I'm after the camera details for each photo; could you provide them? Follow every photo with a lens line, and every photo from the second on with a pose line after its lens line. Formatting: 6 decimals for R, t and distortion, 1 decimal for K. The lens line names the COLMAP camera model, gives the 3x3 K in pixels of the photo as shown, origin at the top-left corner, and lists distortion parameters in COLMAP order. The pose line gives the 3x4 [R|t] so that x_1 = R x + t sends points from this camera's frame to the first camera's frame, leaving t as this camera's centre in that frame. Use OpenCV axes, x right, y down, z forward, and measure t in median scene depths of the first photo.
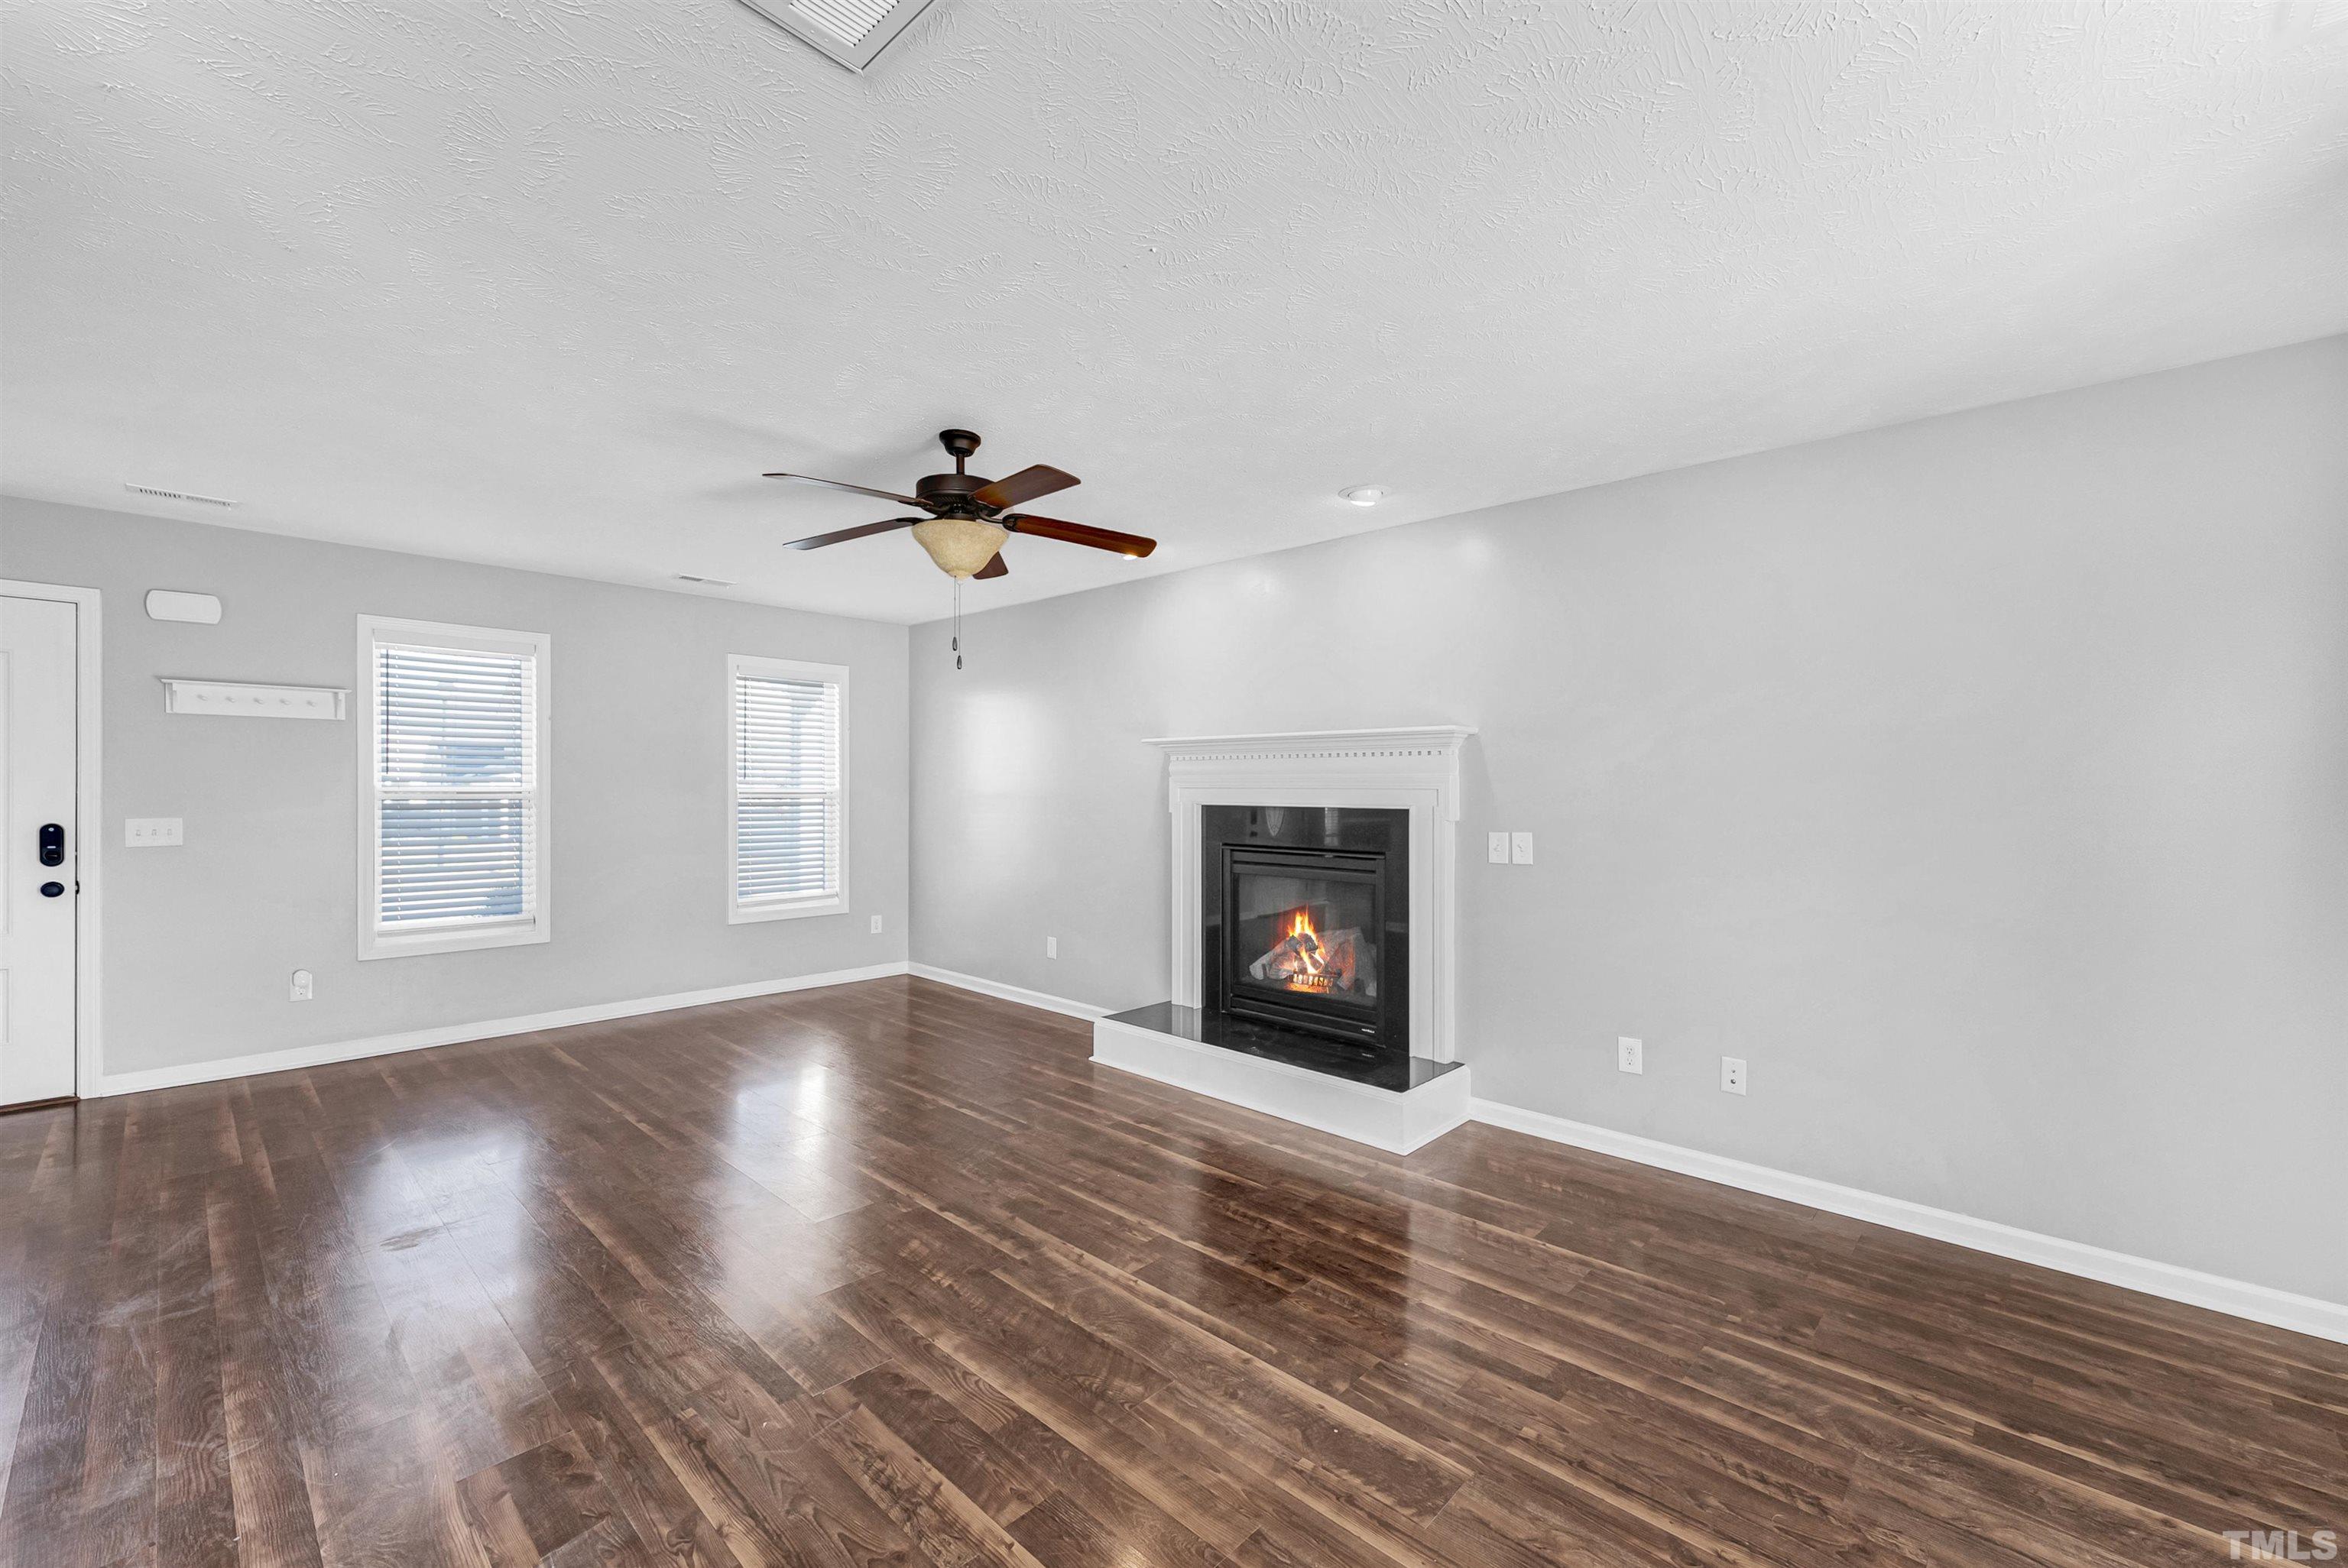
lens RADIAL K [[963.6, 0, 1174.0], [0, 963.6, 784.0], [0, 0, 1]] dist [-0.001528, -0.000076]
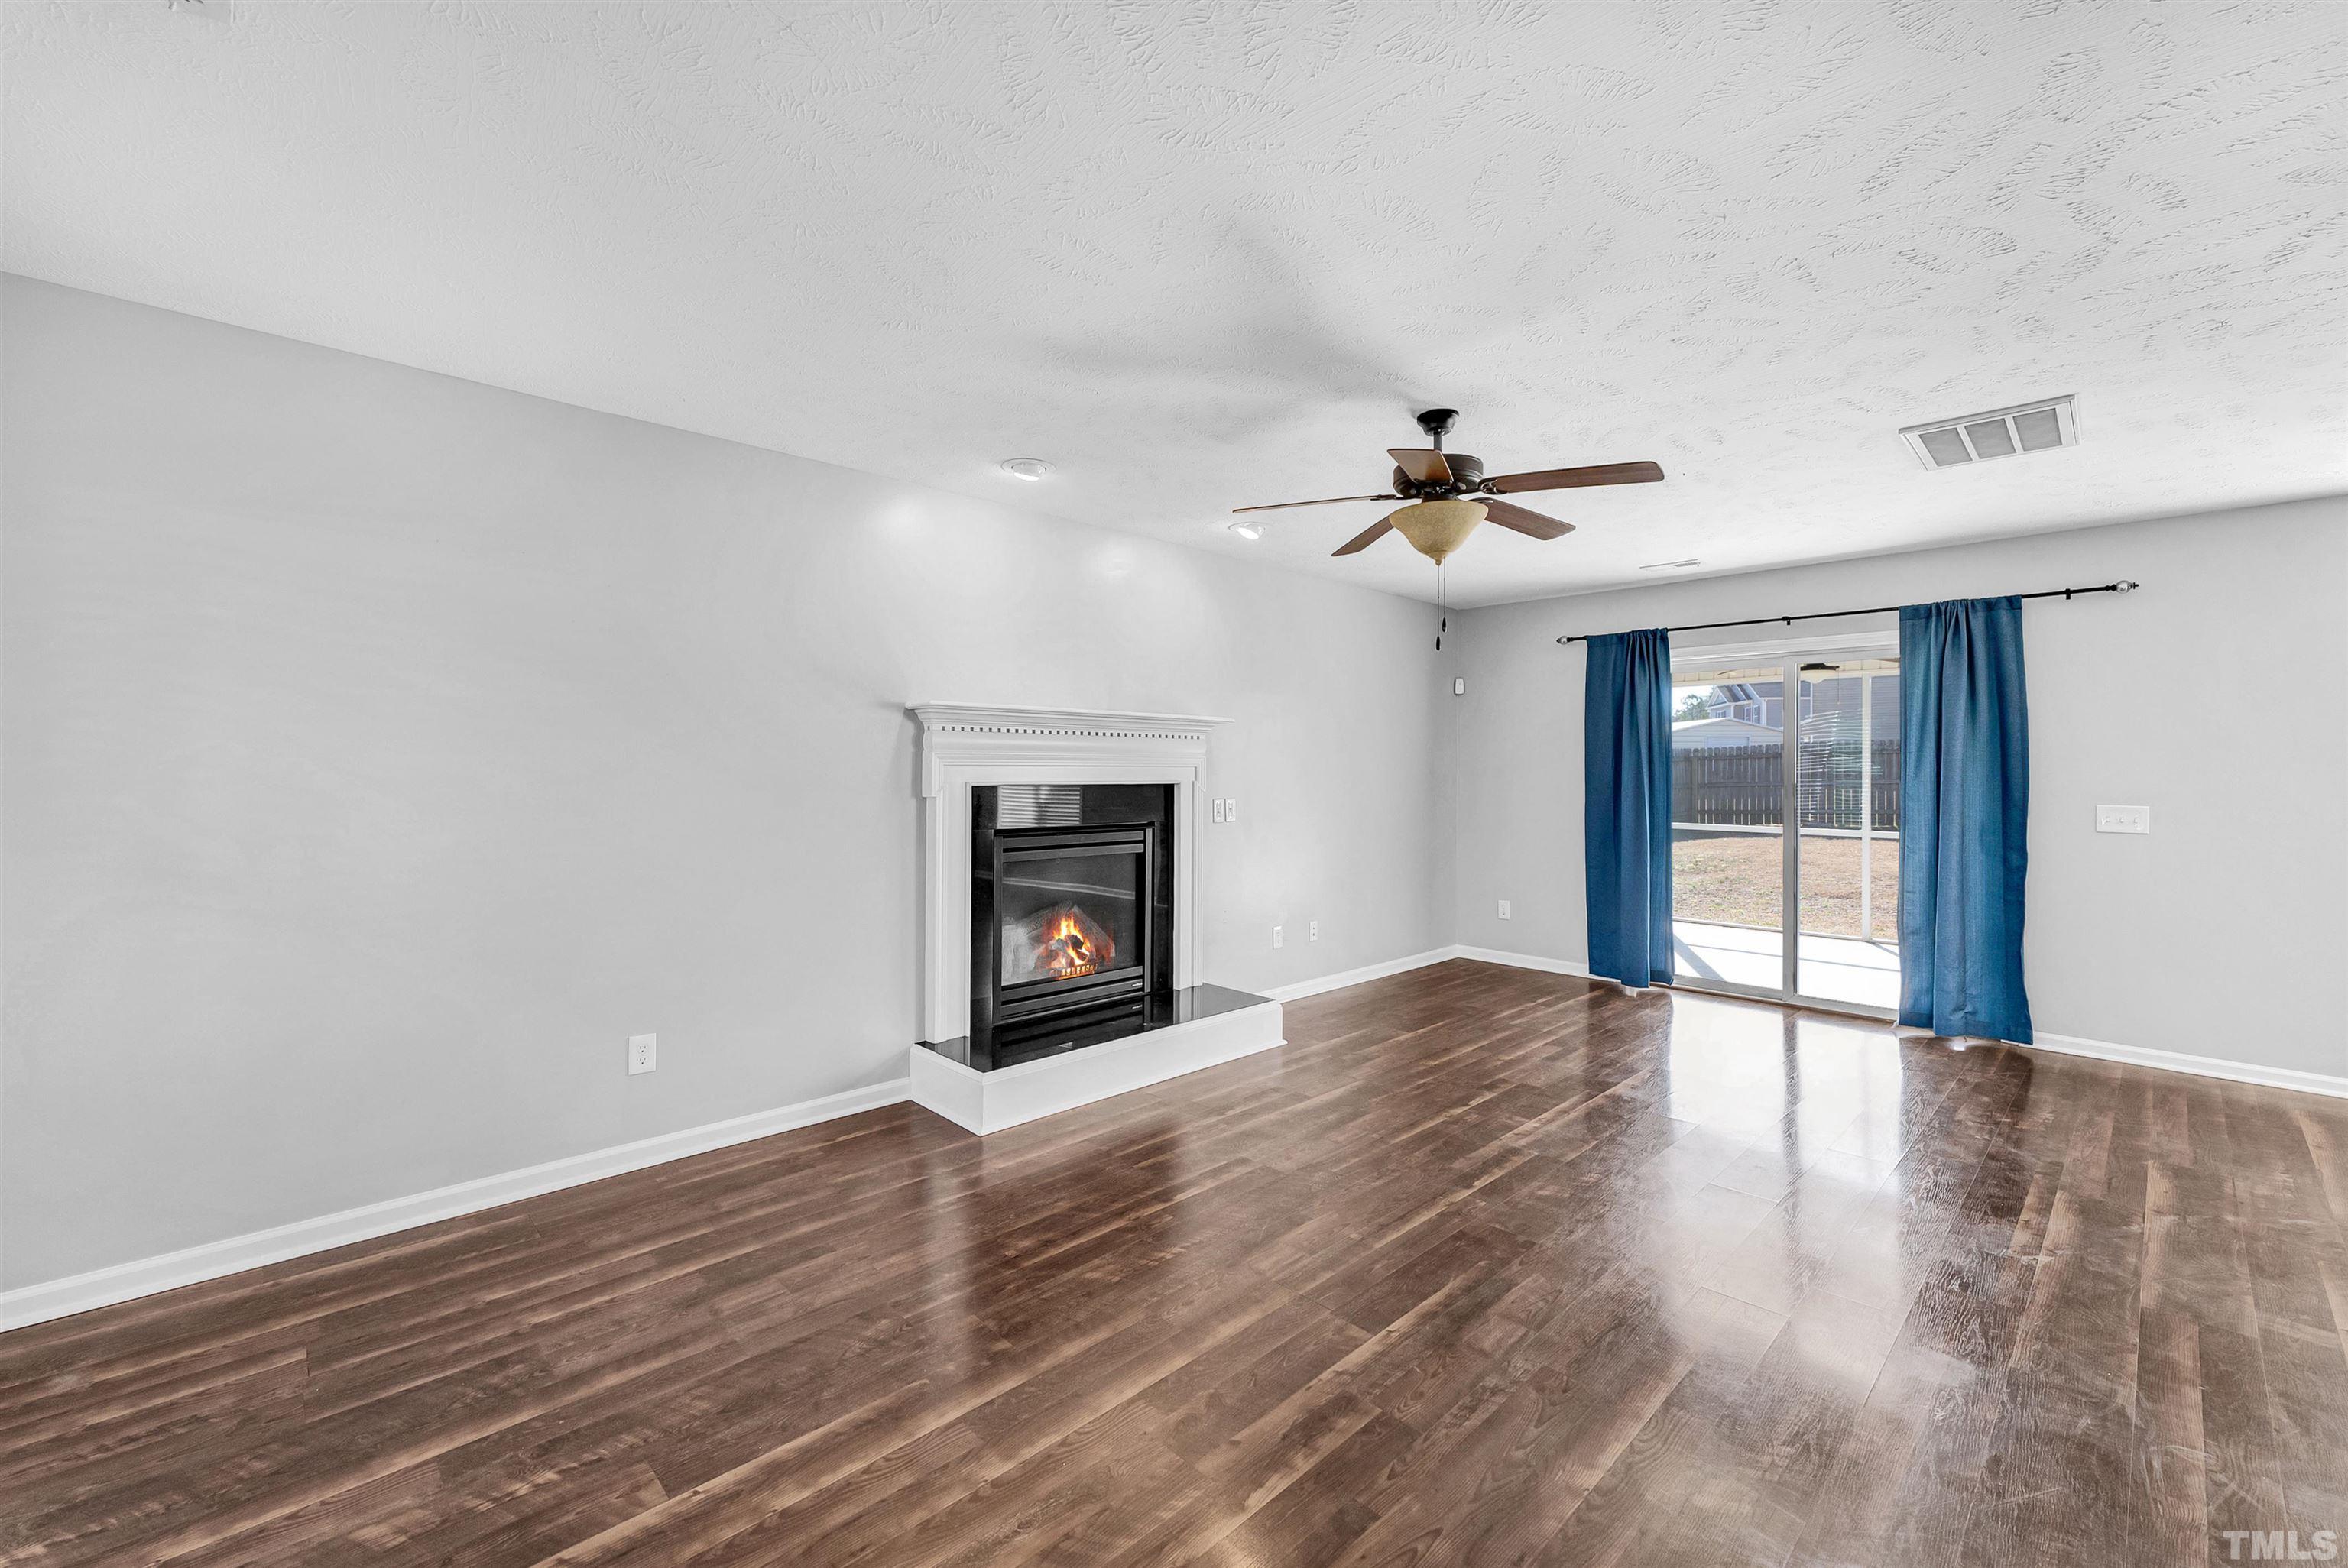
lens RADIAL K [[967.6, 0, 1170.4], [0, 967.6, 763.6], [0, 0, 1]] dist [0.000969, -0.000648]
pose [[0.042325, -0.001553, 0.999103, -1.106423], [-0.009722, 0.999951, 0.001966, -0.002969], [-0.999057, -0.009797, 0.042307, 1.109825]]
